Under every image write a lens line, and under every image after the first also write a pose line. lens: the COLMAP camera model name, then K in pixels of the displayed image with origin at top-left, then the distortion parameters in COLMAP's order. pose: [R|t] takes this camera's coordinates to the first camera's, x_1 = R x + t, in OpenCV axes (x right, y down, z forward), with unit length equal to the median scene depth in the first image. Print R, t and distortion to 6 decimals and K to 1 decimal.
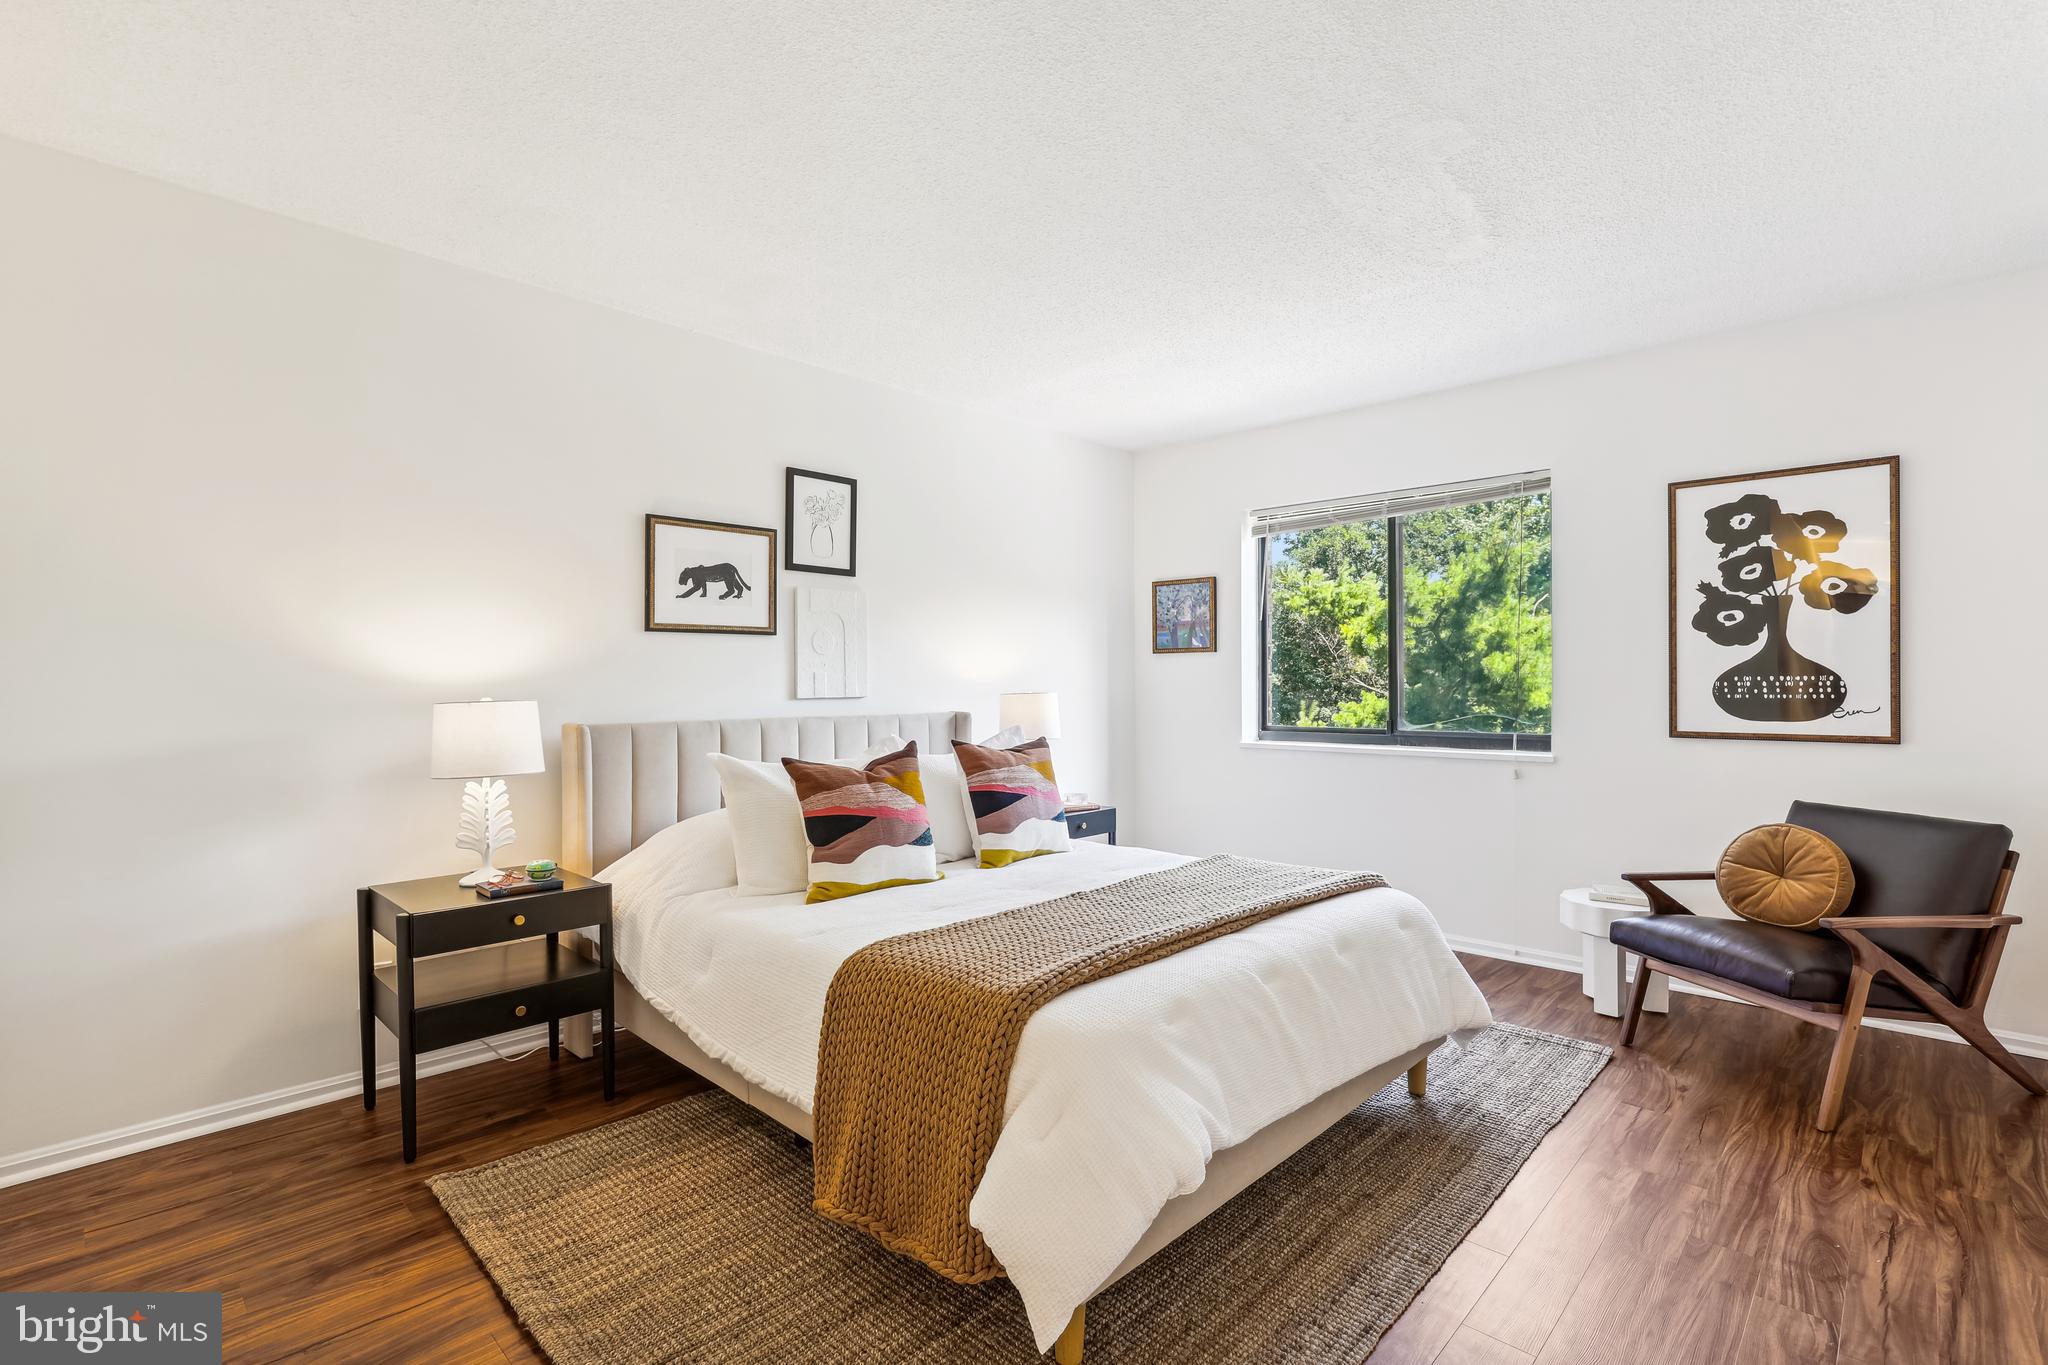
lens RADIAL K [[932.3, 0, 1038.4], [0, 932.3, 672.4], [0, 0, 1]] dist [-0.015319, 0.001164]
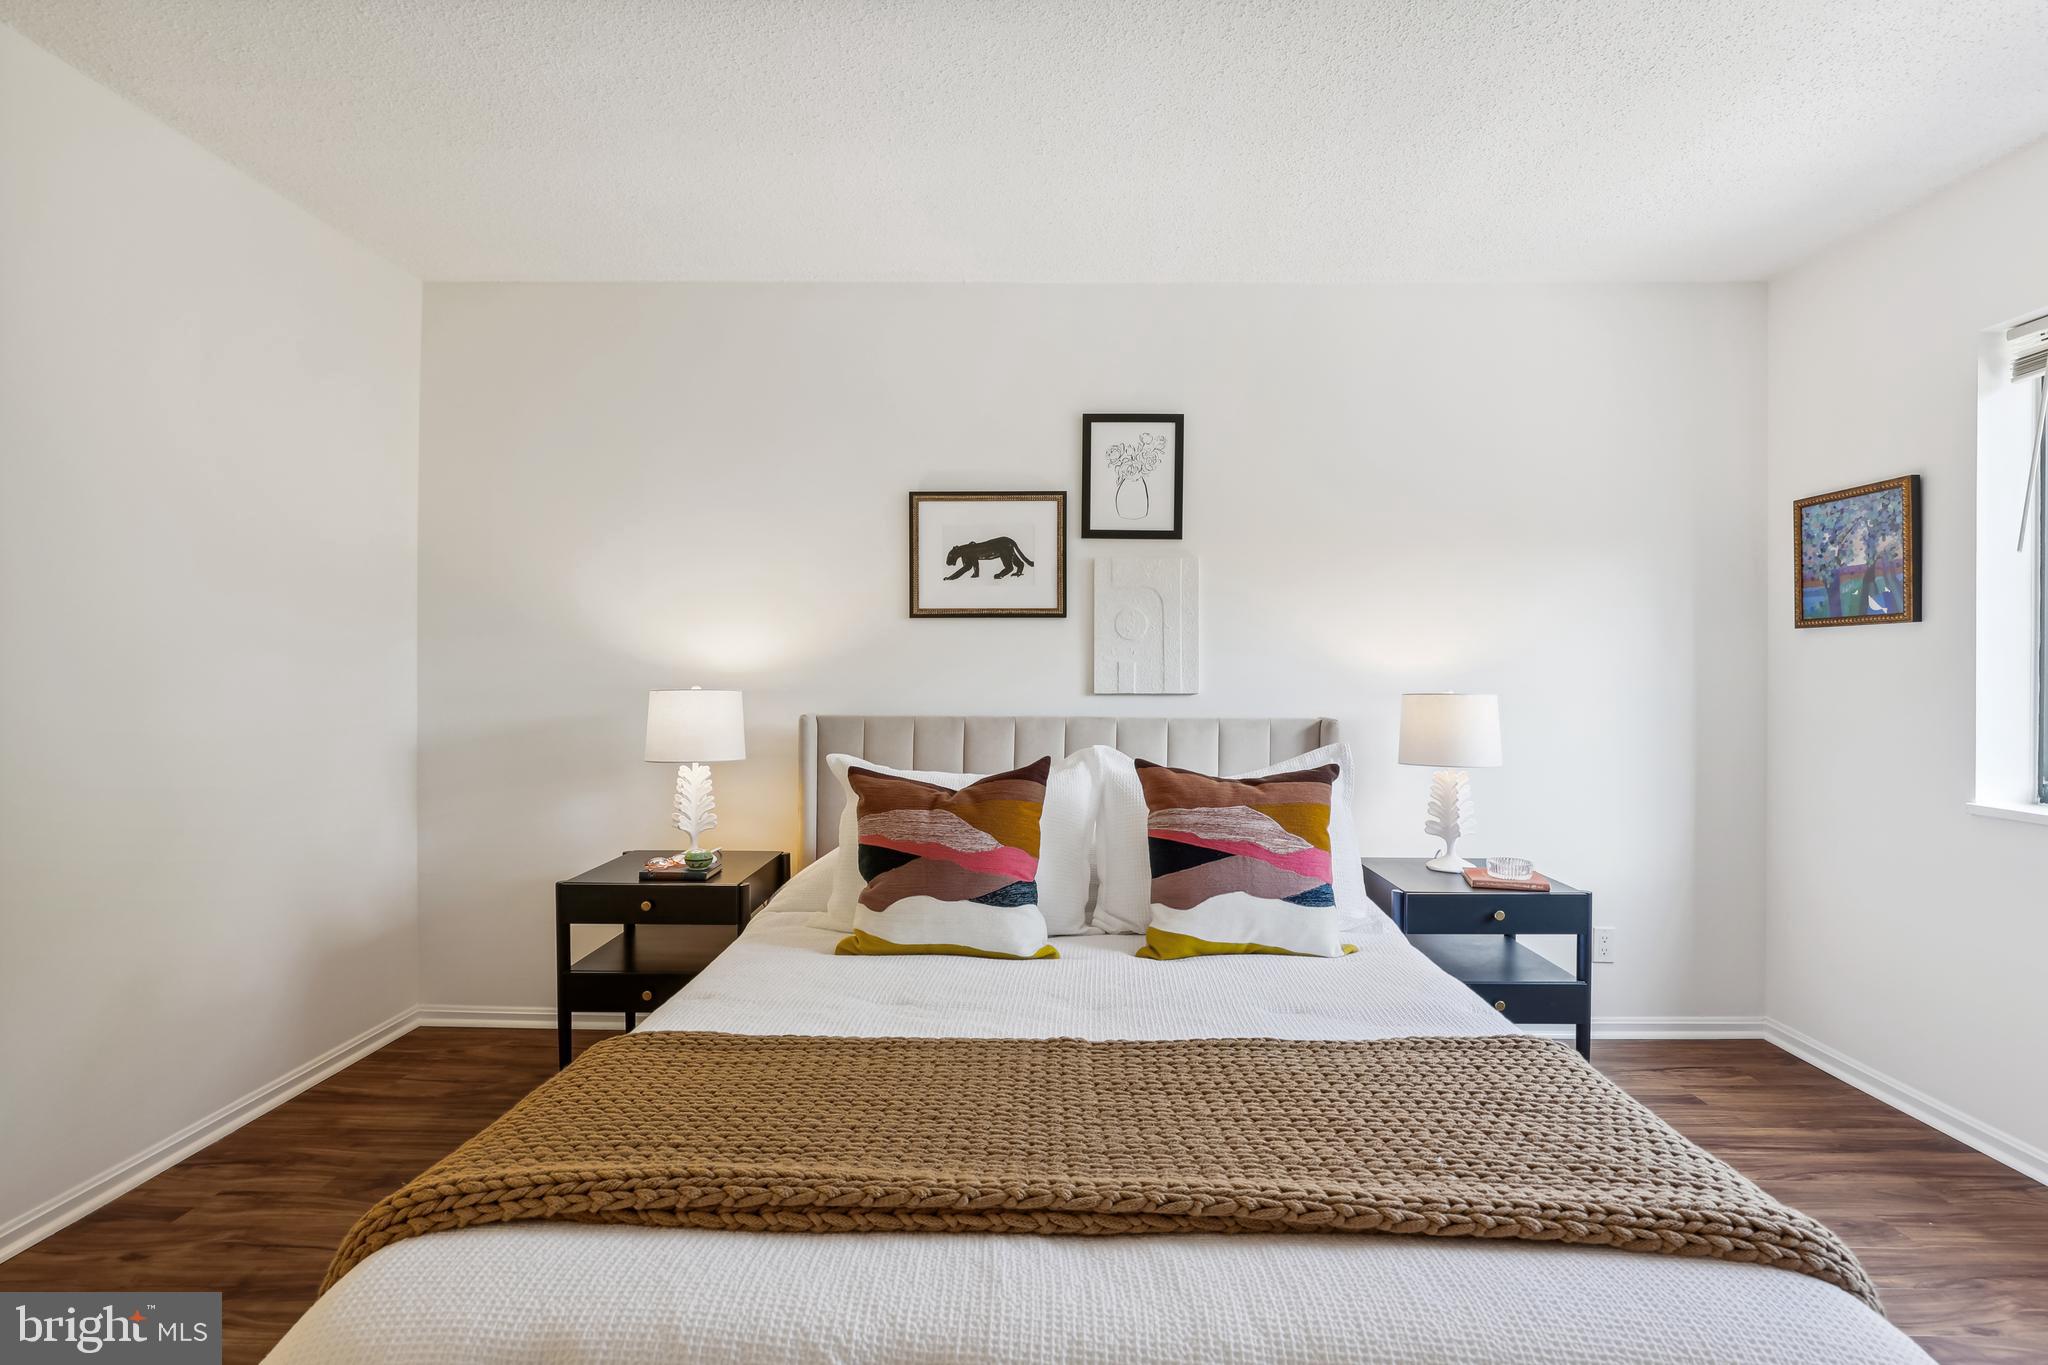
lens RADIAL K [[932.3, 0, 1038.4], [0, 932.3, 672.4], [0, 0, 1]] dist [-0.015319, 0.001164]
pose [[0.681111, 0.006094, -0.732155, 0.321000], [0.000117, 0.999964, 0.008432, 0.002231], [0.732180, -0.005829, 0.681086, 0.420048]]
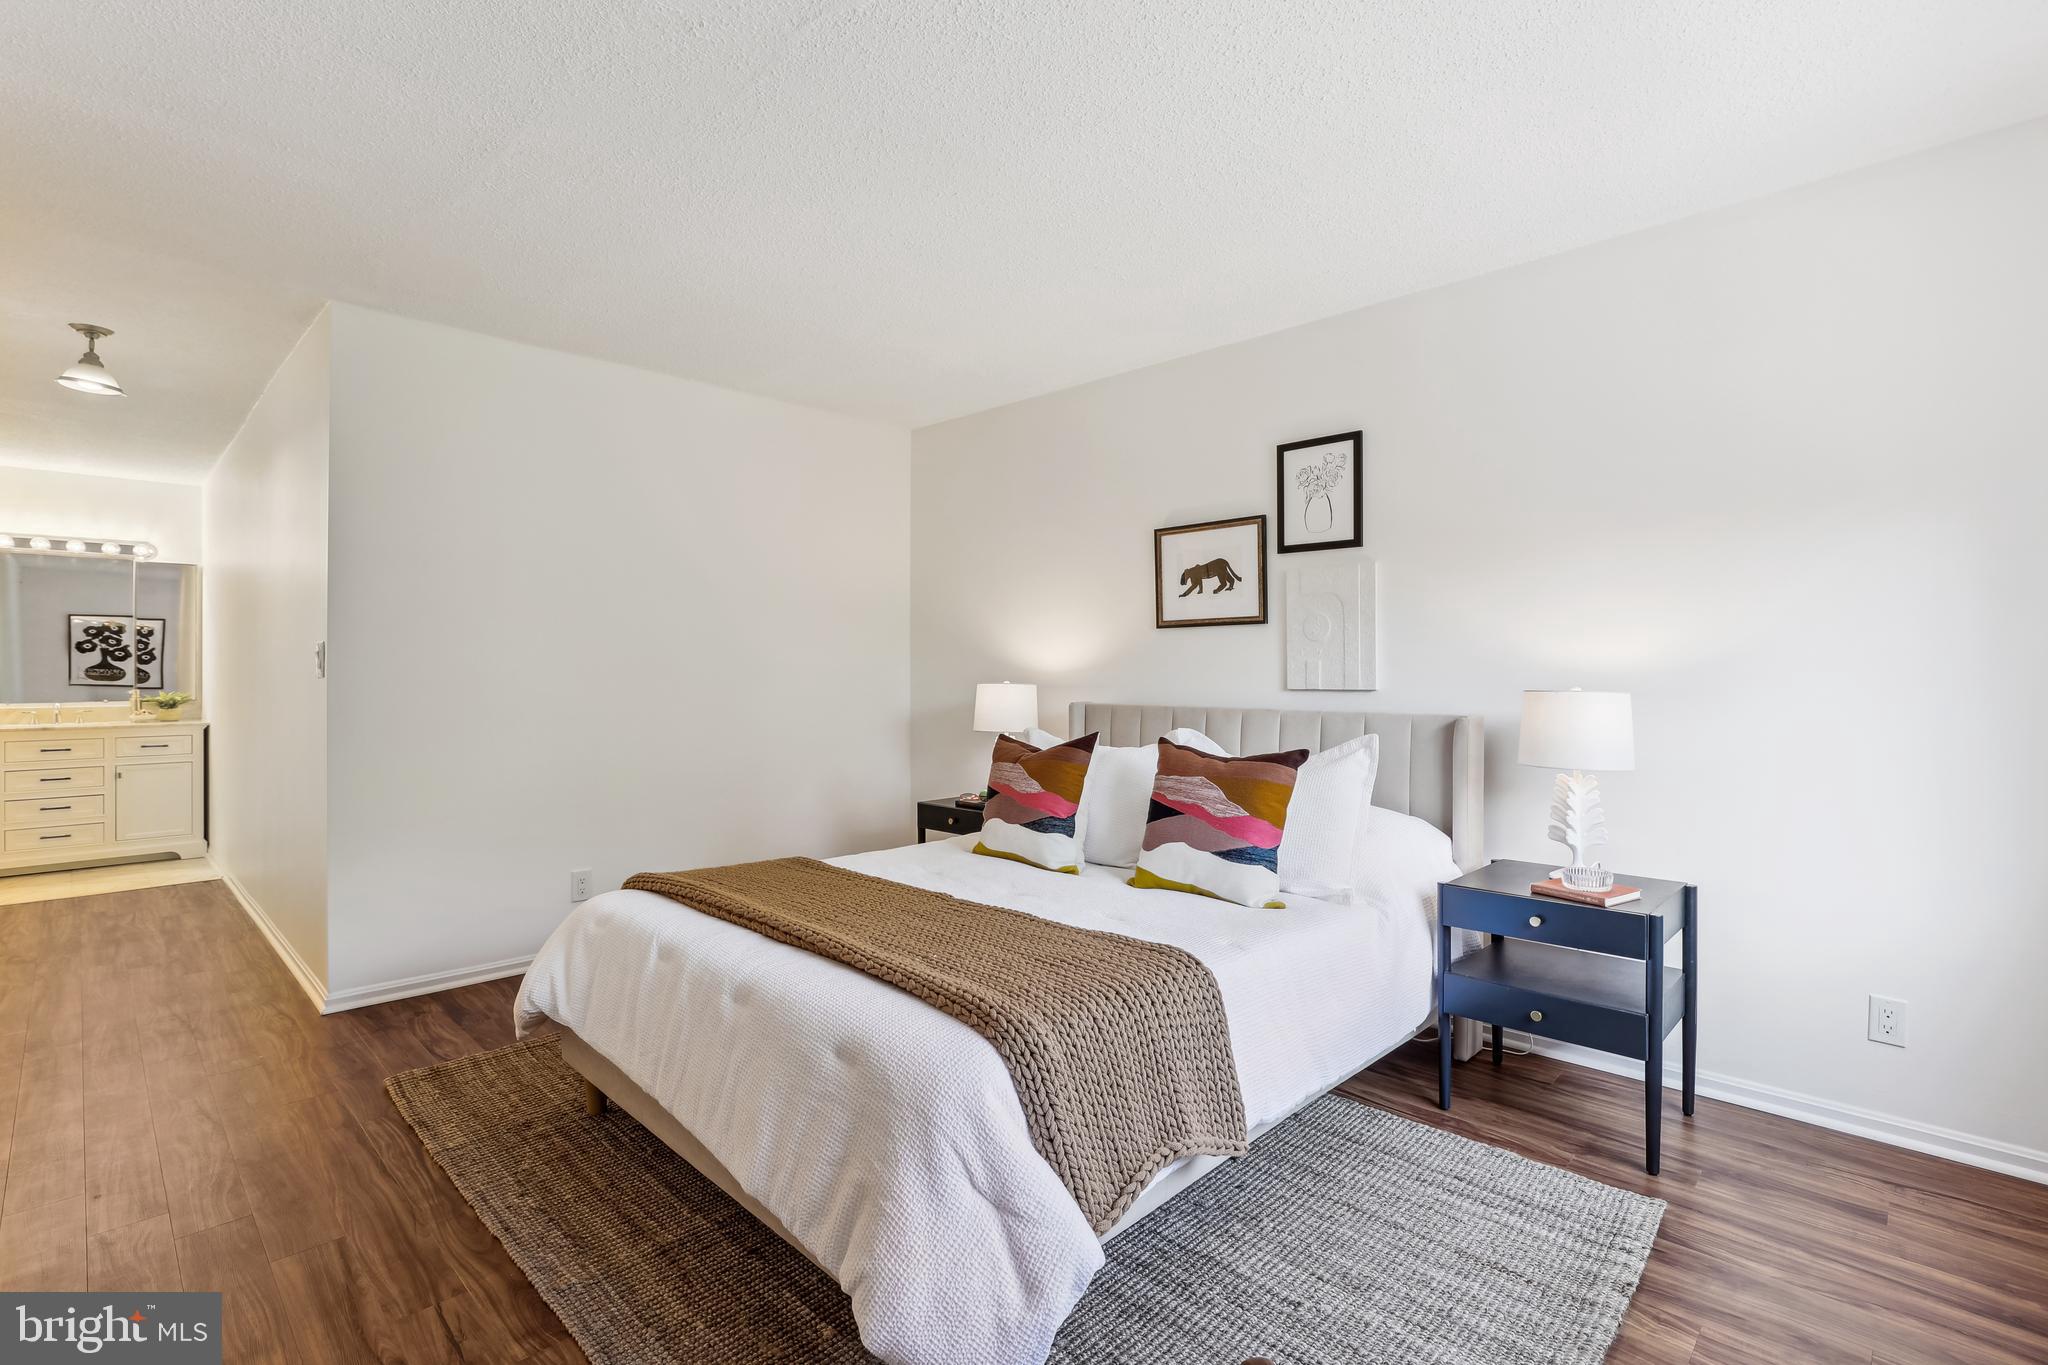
lens RADIAL K [[932.3, 0, 1038.4], [0, 932.3, 672.4], [0, 0, 1]] dist [-0.015319, 0.001164]
pose [[-0.003486, 0.003405, -0.999988, 0.704612], [0.009003, 0.999954, 0.003373, 0.005765], [0.999953, -0.008992, -0.003516, 0.782378]]
